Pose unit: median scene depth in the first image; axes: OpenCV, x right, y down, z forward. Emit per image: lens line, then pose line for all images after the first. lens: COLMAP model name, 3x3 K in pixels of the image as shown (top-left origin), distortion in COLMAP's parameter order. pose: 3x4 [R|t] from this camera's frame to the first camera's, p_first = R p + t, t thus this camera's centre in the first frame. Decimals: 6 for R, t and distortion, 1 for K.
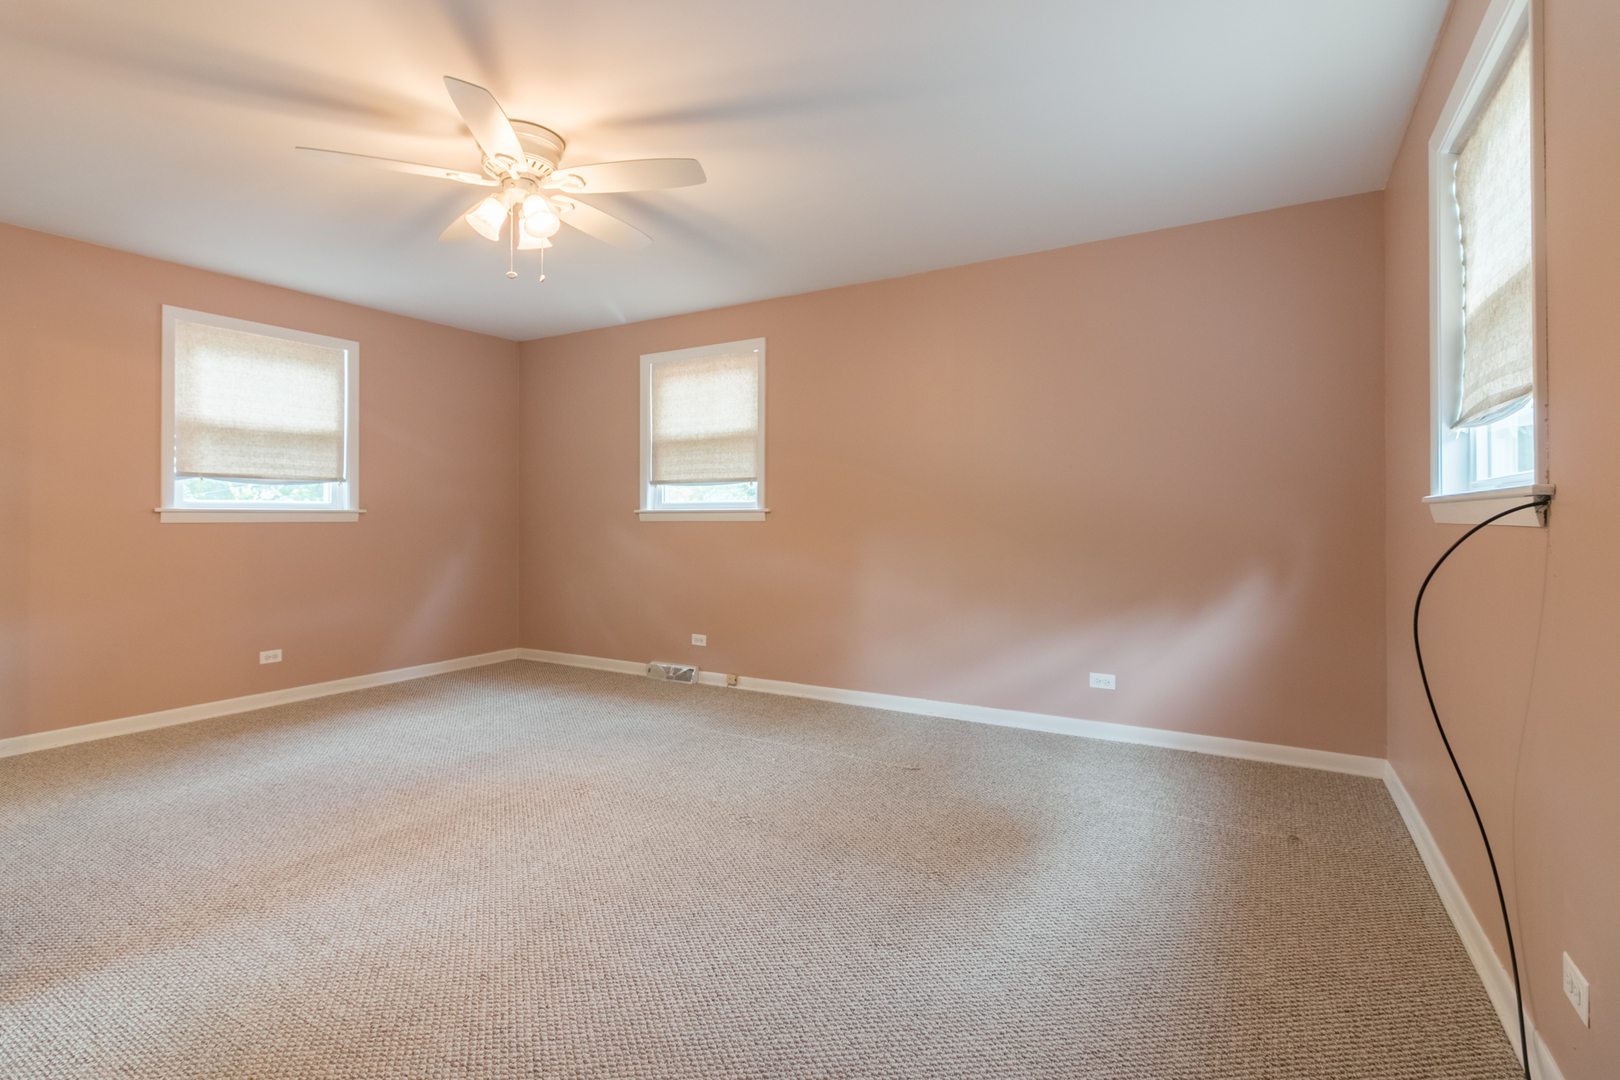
lens RADIAL K [[774.8, 0, 806.5], [0, 774.8, 509.9], [0, 0, 1]] dist [-0.002876, -0.000339]
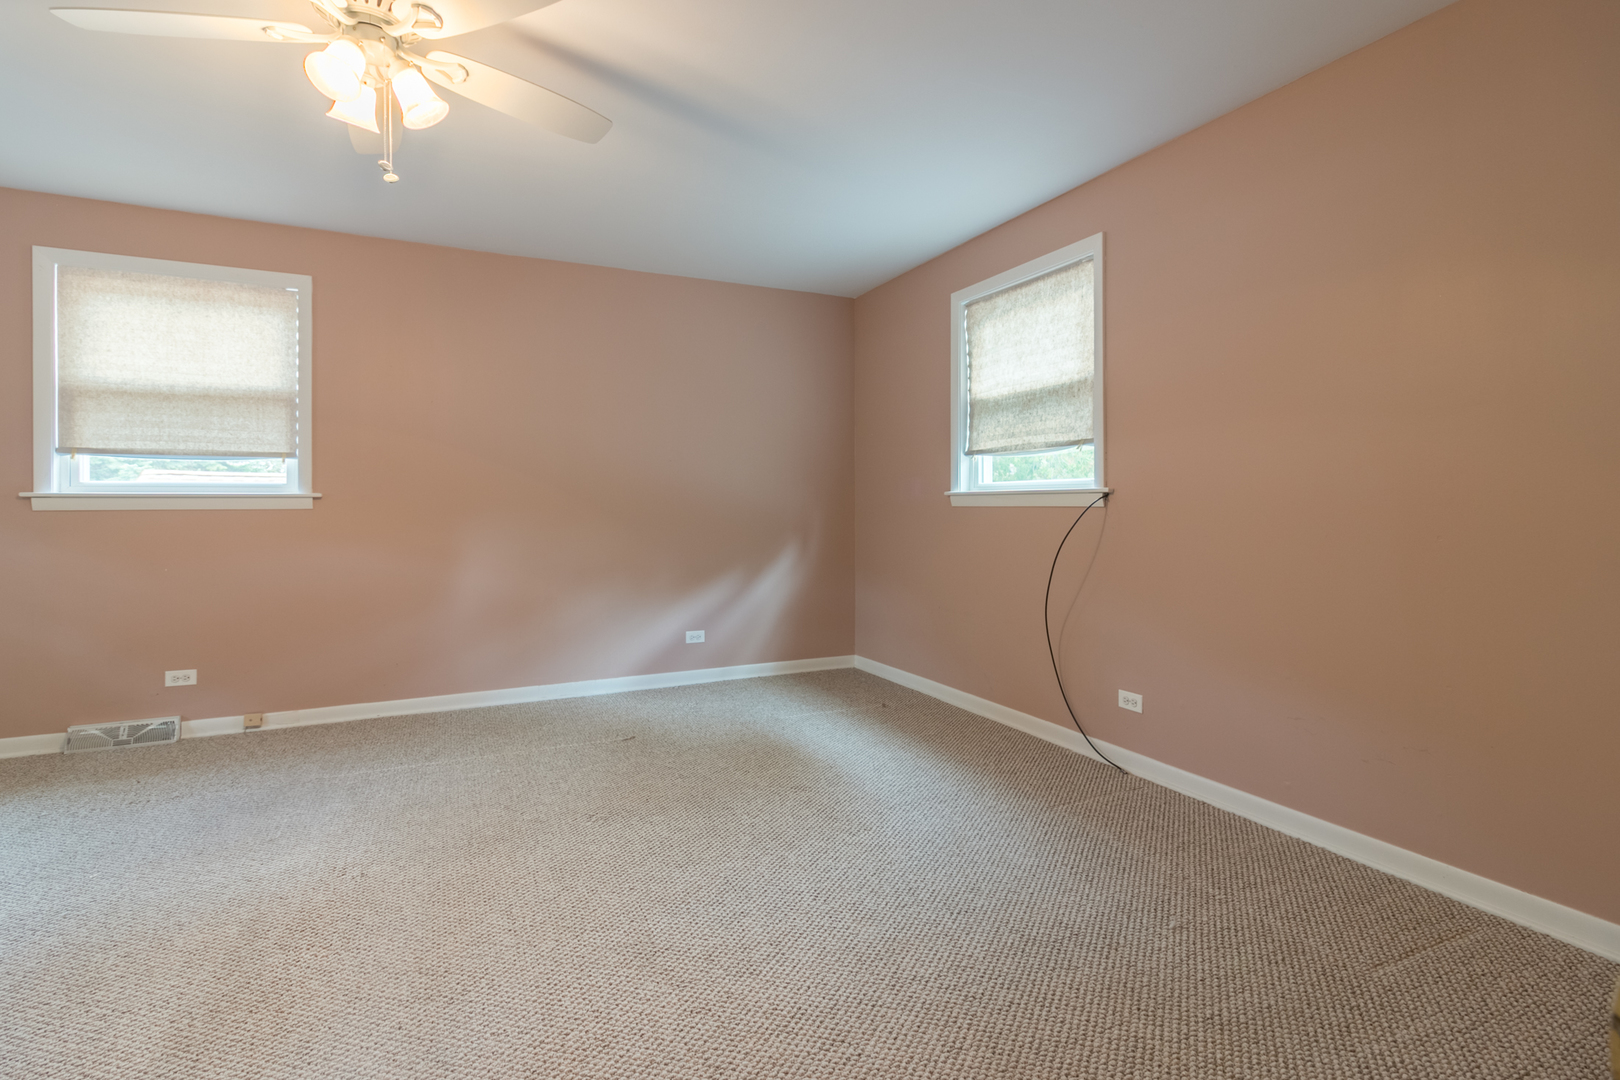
lens RADIAL K [[744.6, 0, 807.4], [0, 744.6, 504.7], [0, 0, 1]] dist [-0.002081, -0.000050]
pose [[0.553521, -0.000847, 0.832835, -0.400452], [-0.006507, 0.999965, 0.005341, 0.002847], [-0.832810, -0.008376, 0.553496, 0.156233]]
